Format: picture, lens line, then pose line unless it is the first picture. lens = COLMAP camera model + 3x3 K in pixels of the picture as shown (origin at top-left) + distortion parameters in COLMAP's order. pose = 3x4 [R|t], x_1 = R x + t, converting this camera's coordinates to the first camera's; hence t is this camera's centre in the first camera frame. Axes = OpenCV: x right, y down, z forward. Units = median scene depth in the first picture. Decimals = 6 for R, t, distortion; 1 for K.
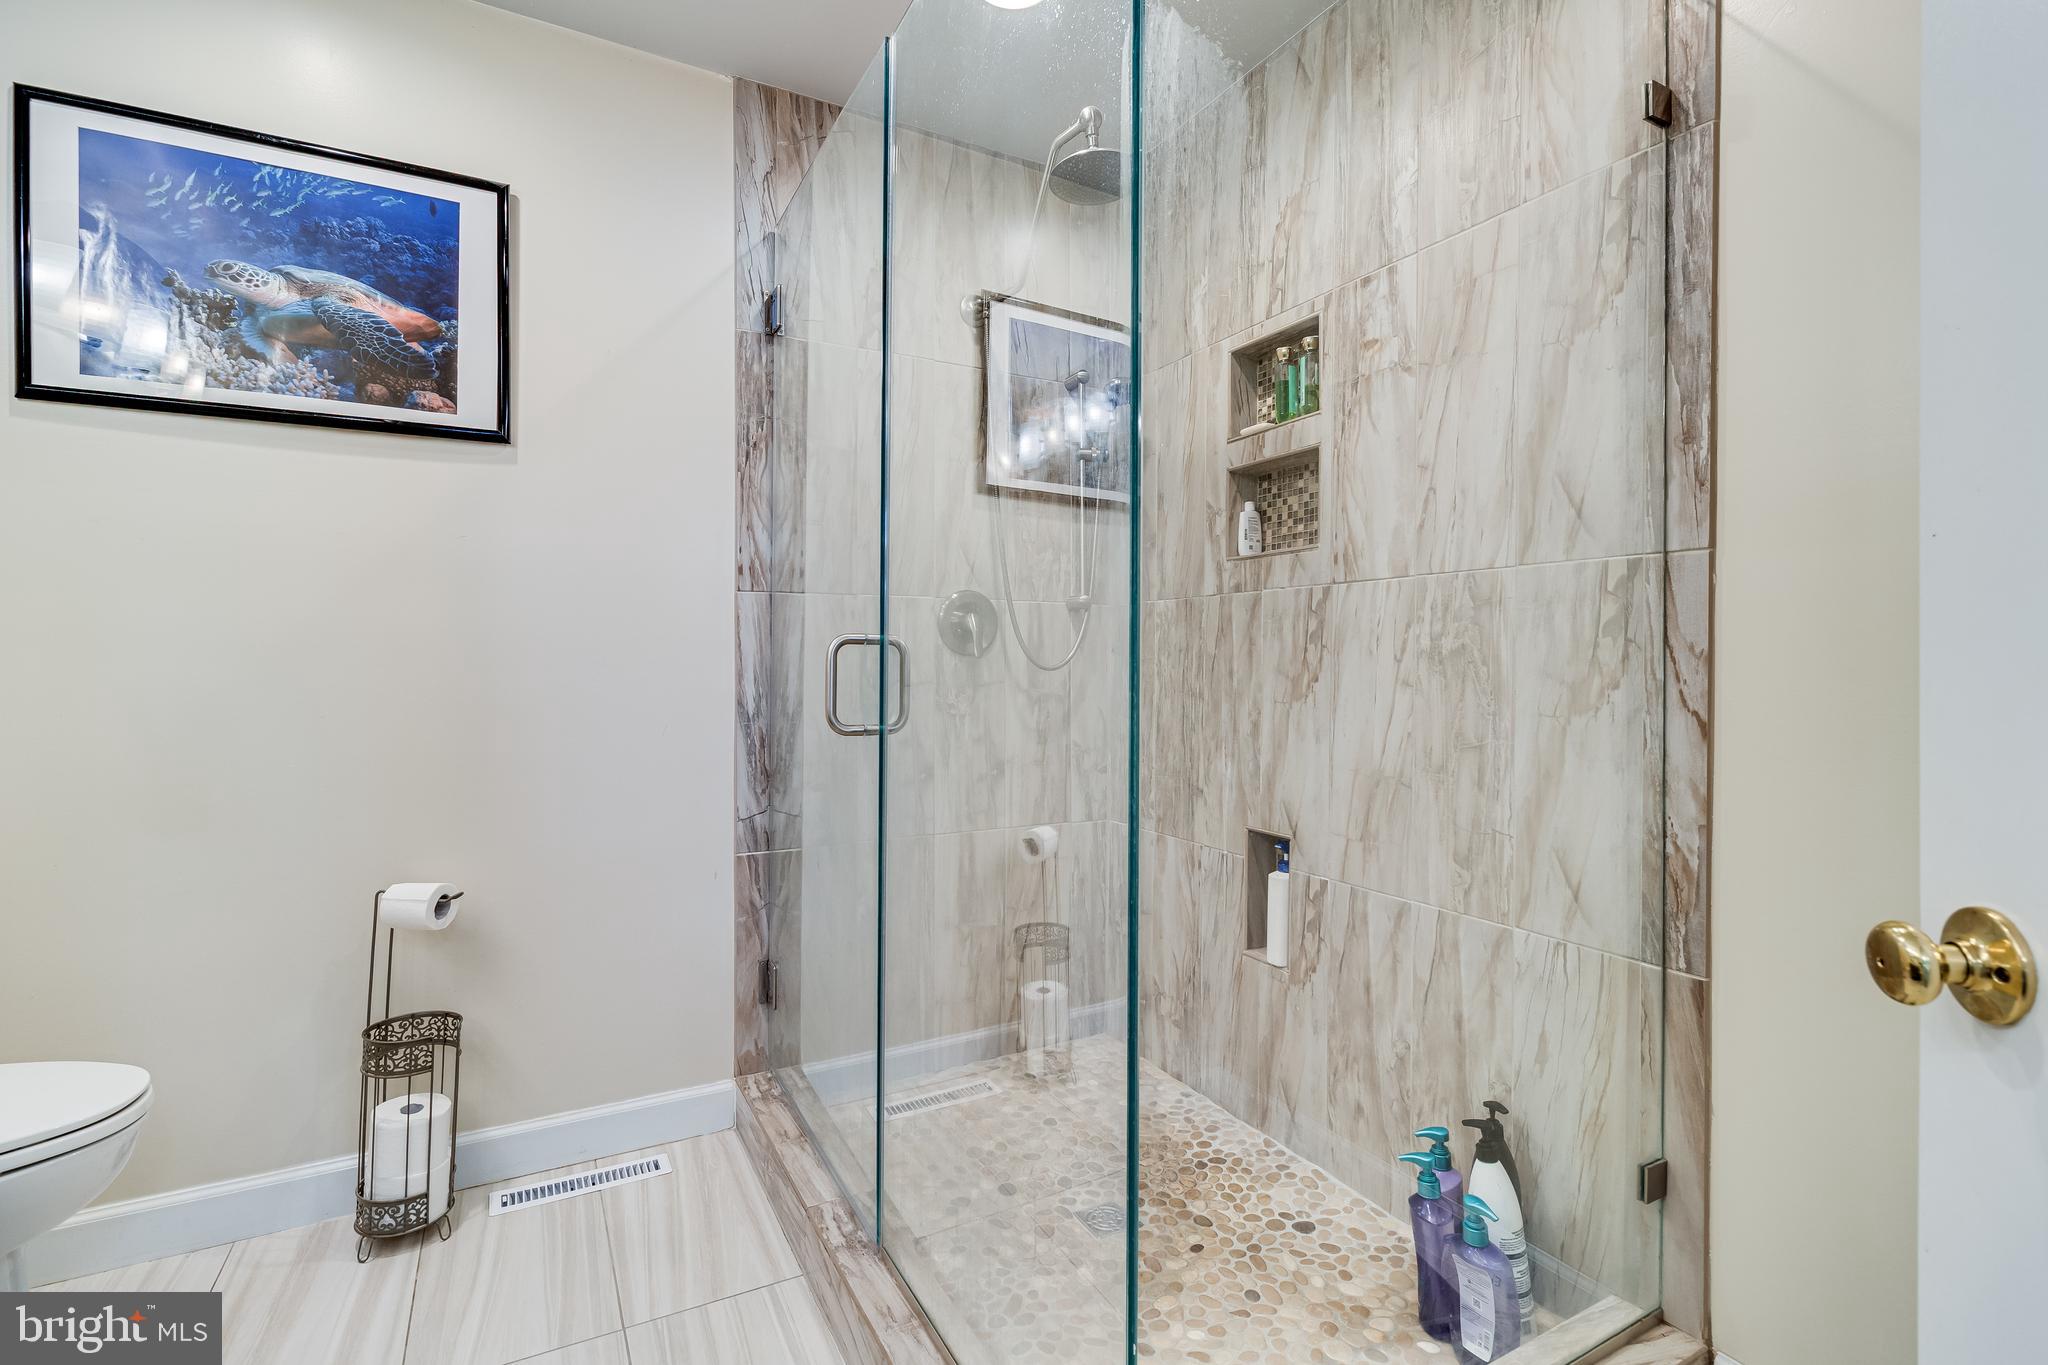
lens RADIAL K [[948.0, 0, 1035.8], [0, 948.0, 662.4], [0, 0, 1]] dist [-0.000732, 0.000979]
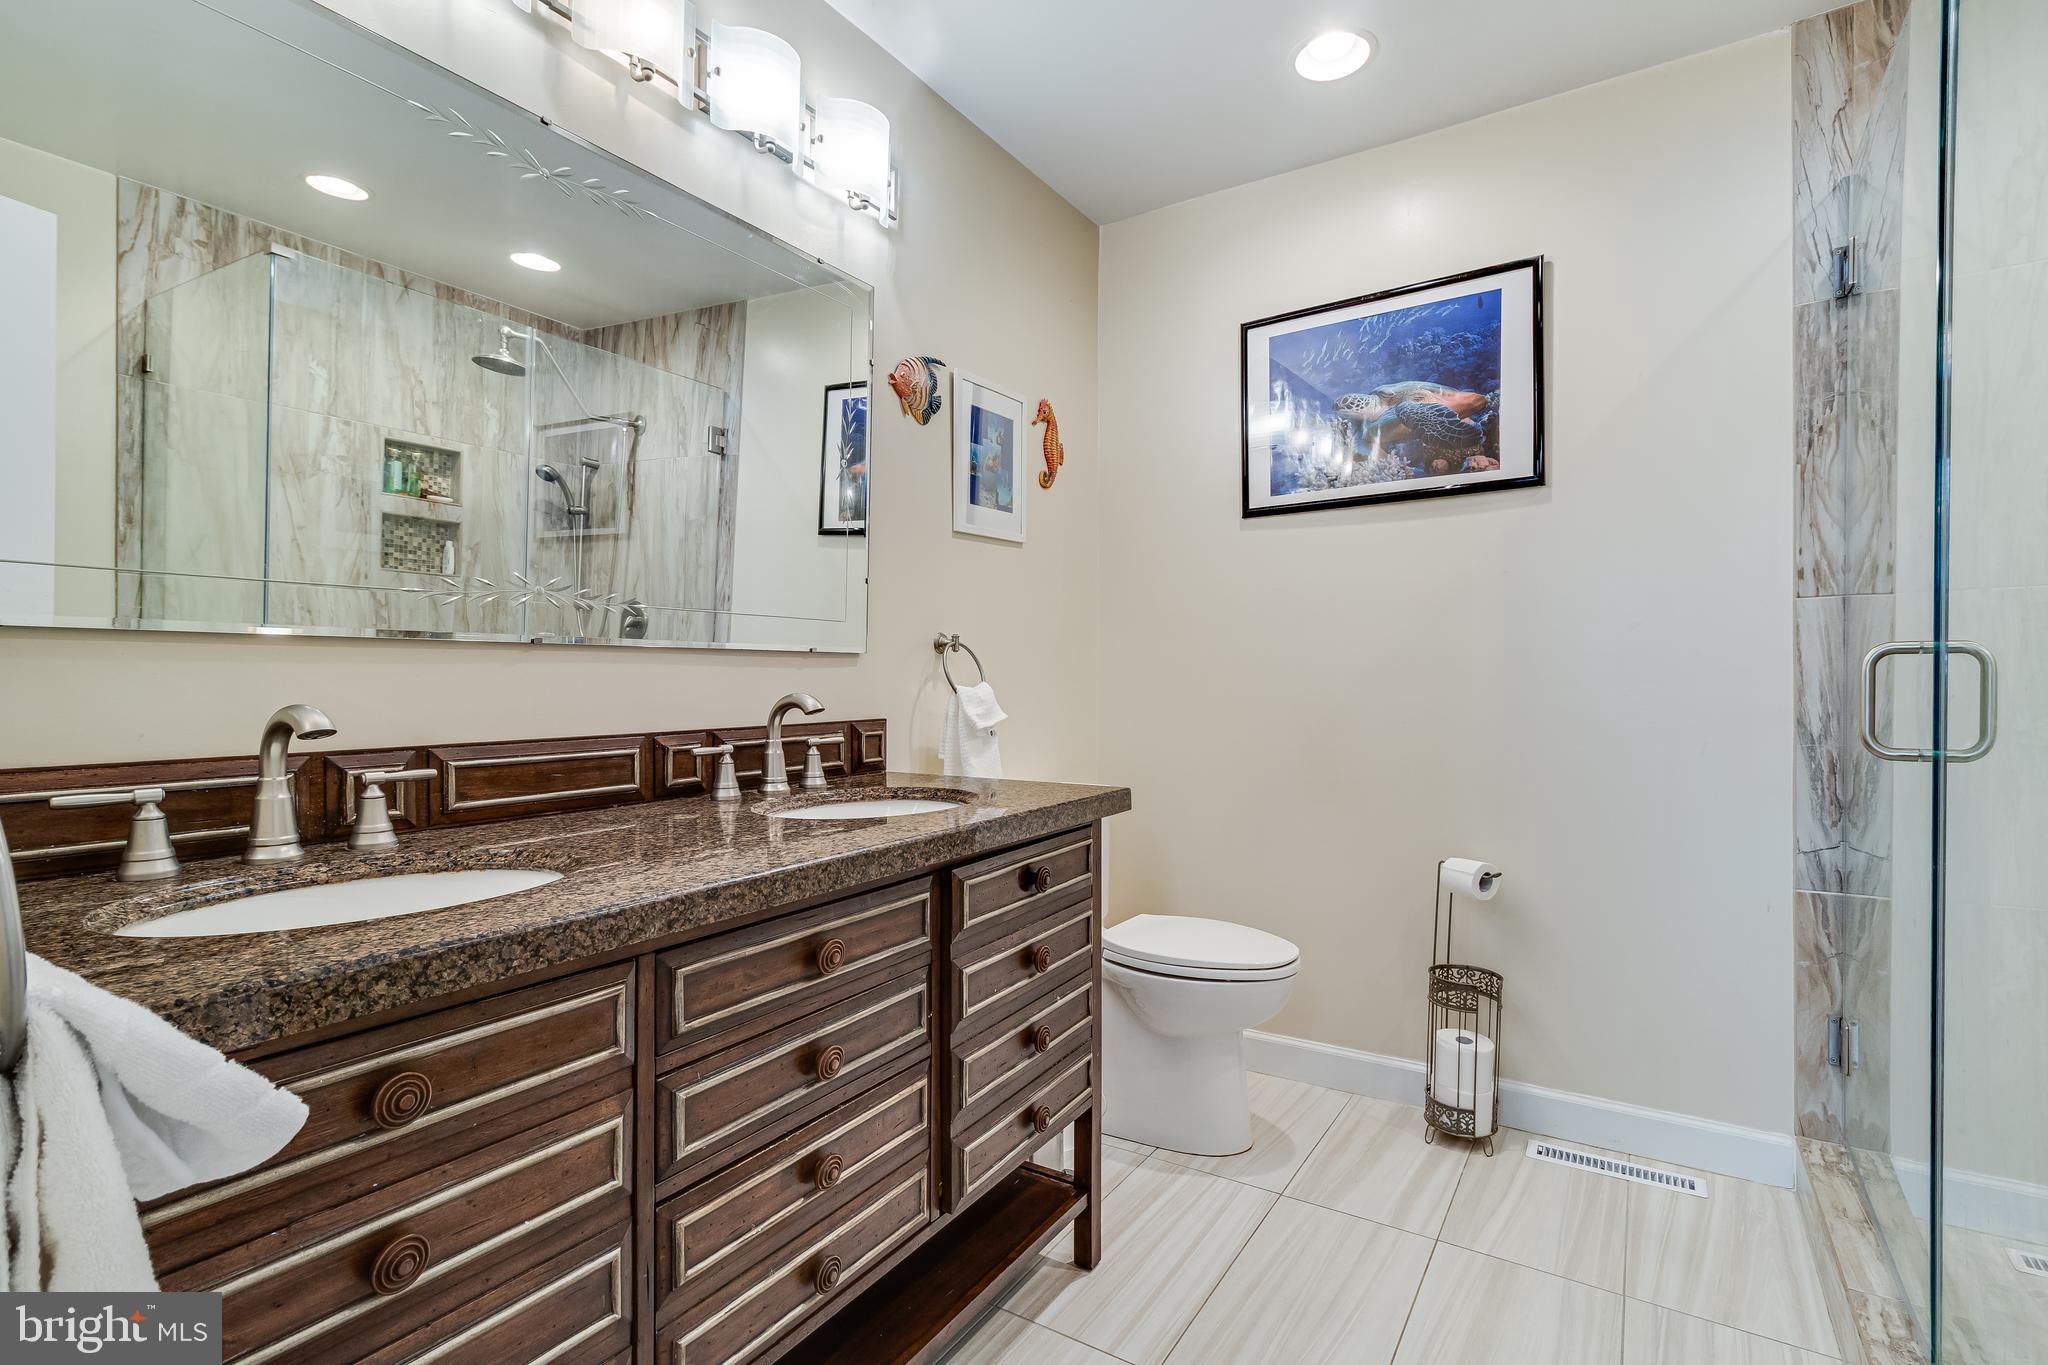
lens RADIAL K [[948.0, 0, 1044.1], [0, 948.0, 694.5], [0, 0, 1]] dist [-0.000732, 0.000979]
pose [[0.489765, 0.003158, -0.871849, 0.139625], [0.009263, 0.999918, 0.008825, 0.002329], [0.871806, -0.012398, 0.489695, -0.074267]]
